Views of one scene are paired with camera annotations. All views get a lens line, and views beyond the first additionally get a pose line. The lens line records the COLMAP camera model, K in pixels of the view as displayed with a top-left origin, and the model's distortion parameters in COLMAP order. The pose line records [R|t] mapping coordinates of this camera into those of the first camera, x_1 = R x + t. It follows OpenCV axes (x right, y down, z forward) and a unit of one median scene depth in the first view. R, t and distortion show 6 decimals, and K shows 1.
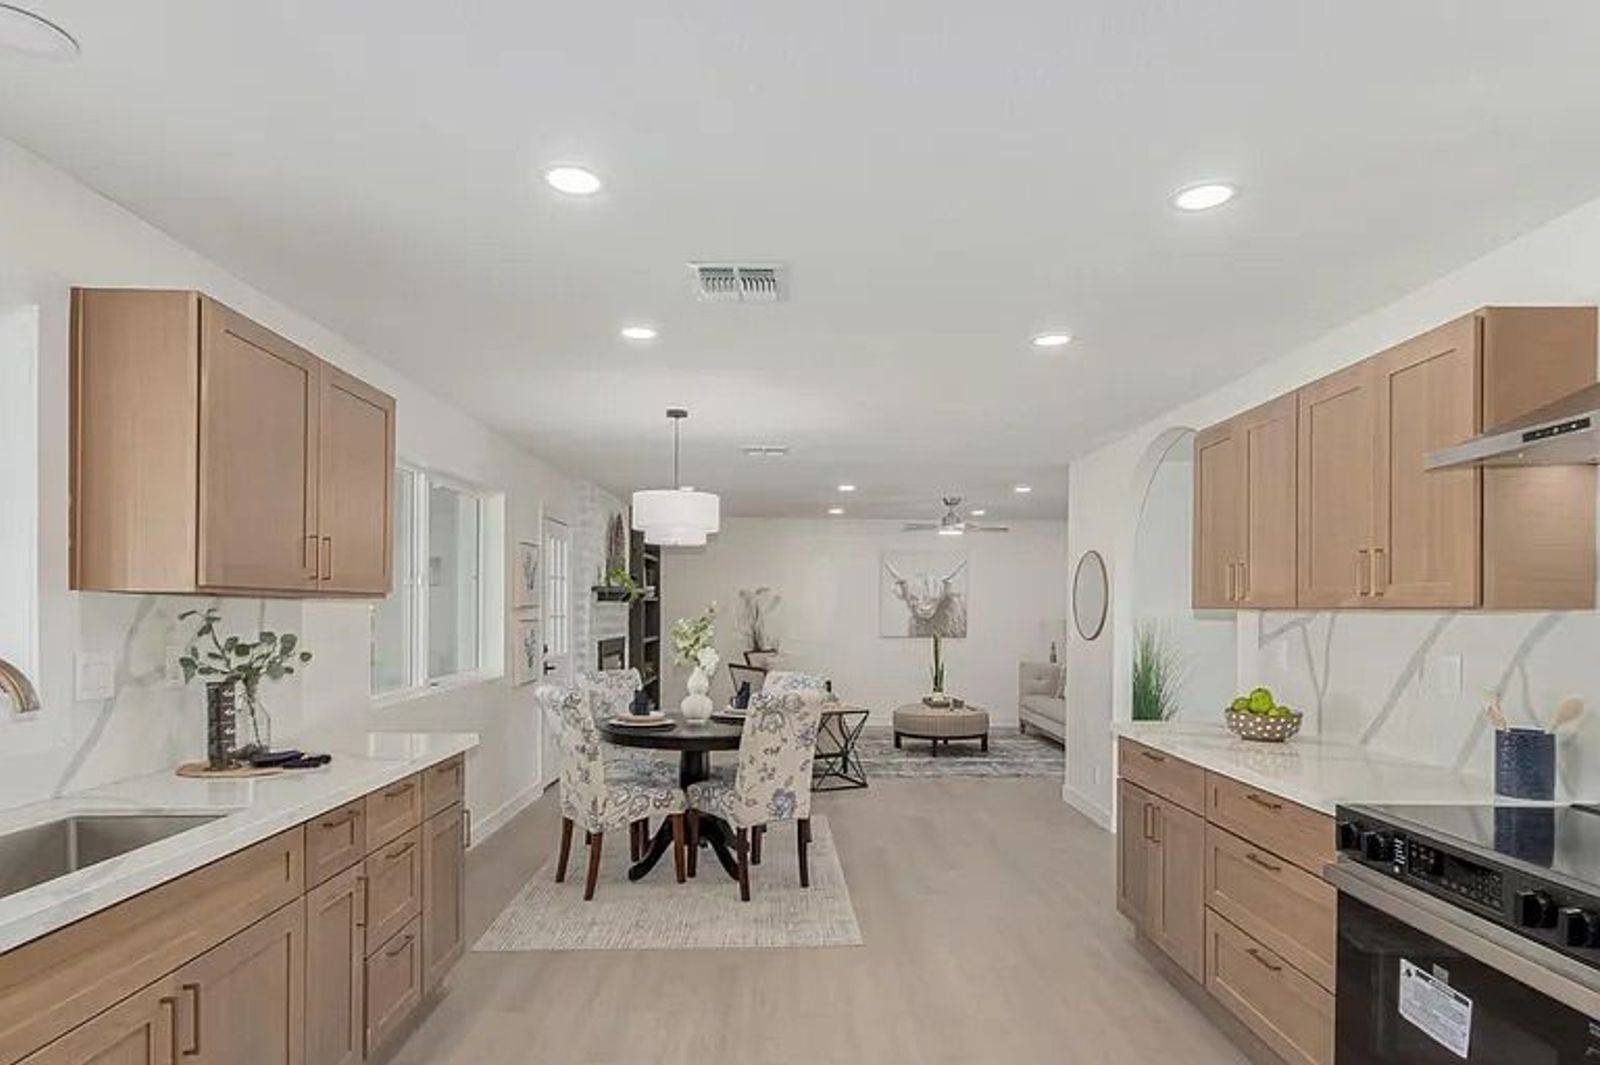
lens RADIAL K [[808.5, 0, 799.1], [0, 808.5, 620.1], [0, 0, 1]] dist [0.011395, -0.000155]
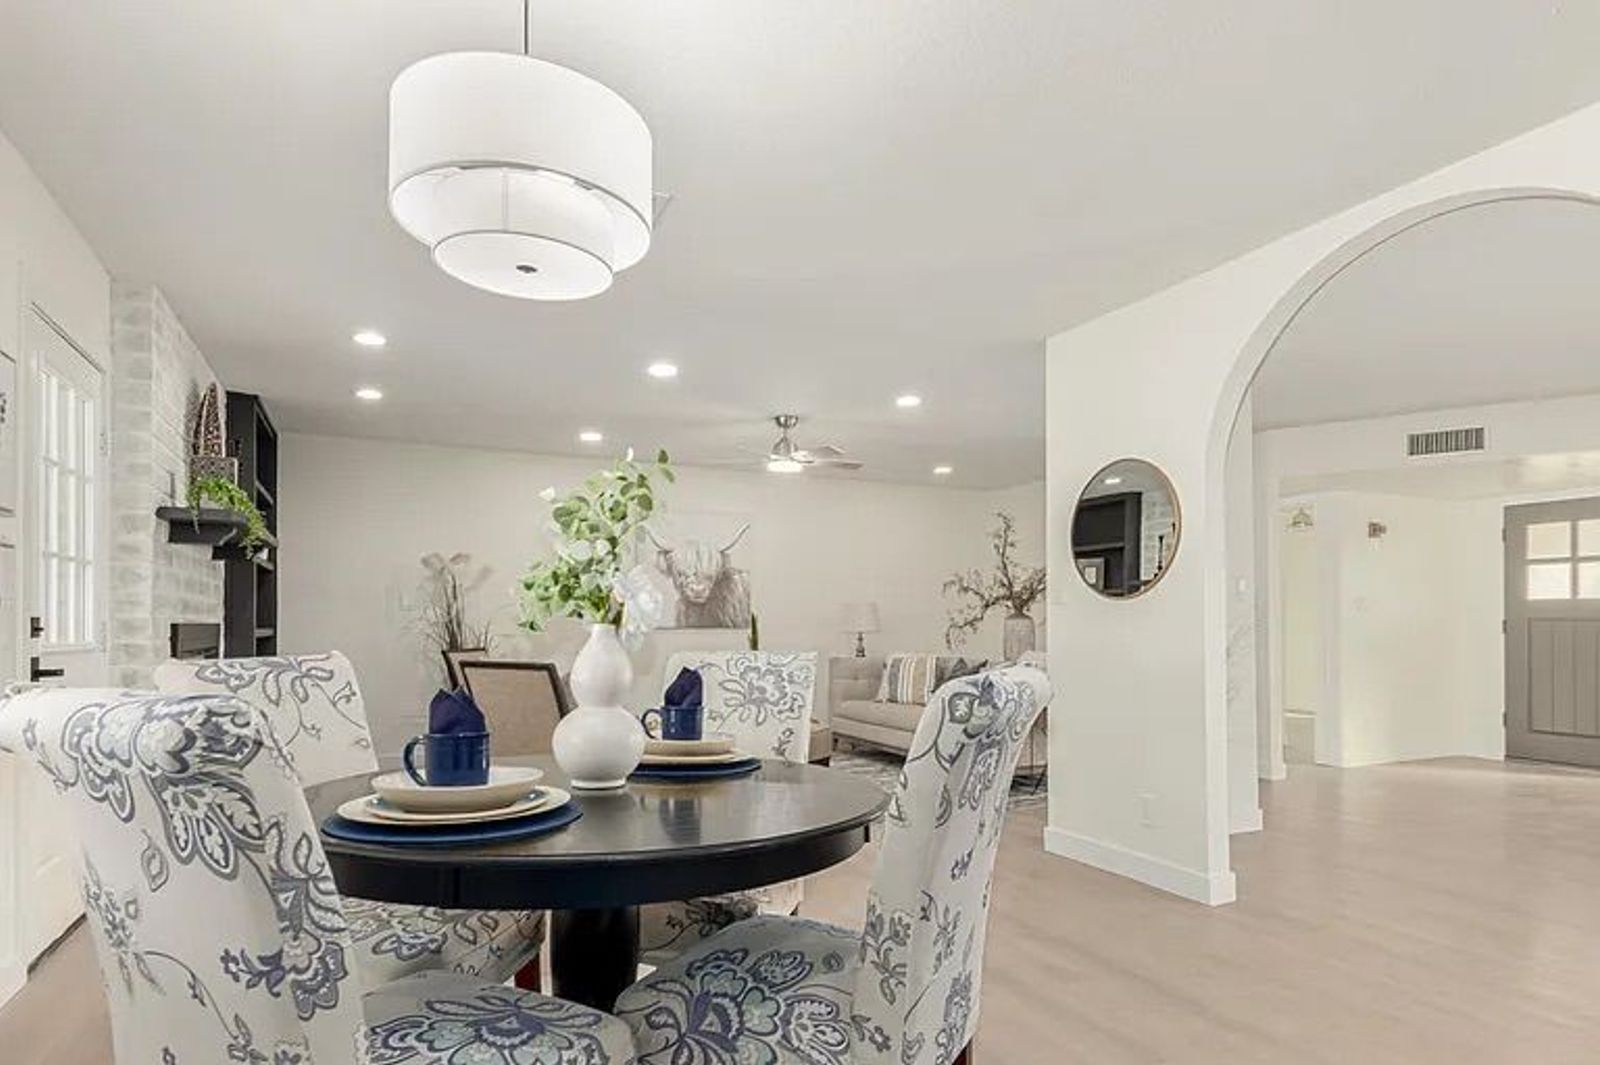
lens RADIAL K [[863.2, 0, 795.5], [0, 863.2, 619.8], [0, 0, 1]] dist [0.010437, 0.000387]
pose [[0.913517, -0.005716, 0.406760, -0.093962], [0.011700, 0.999857, -0.012226, 0.028411], [-0.406632, 0.015928, 0.913453, 0.294350]]
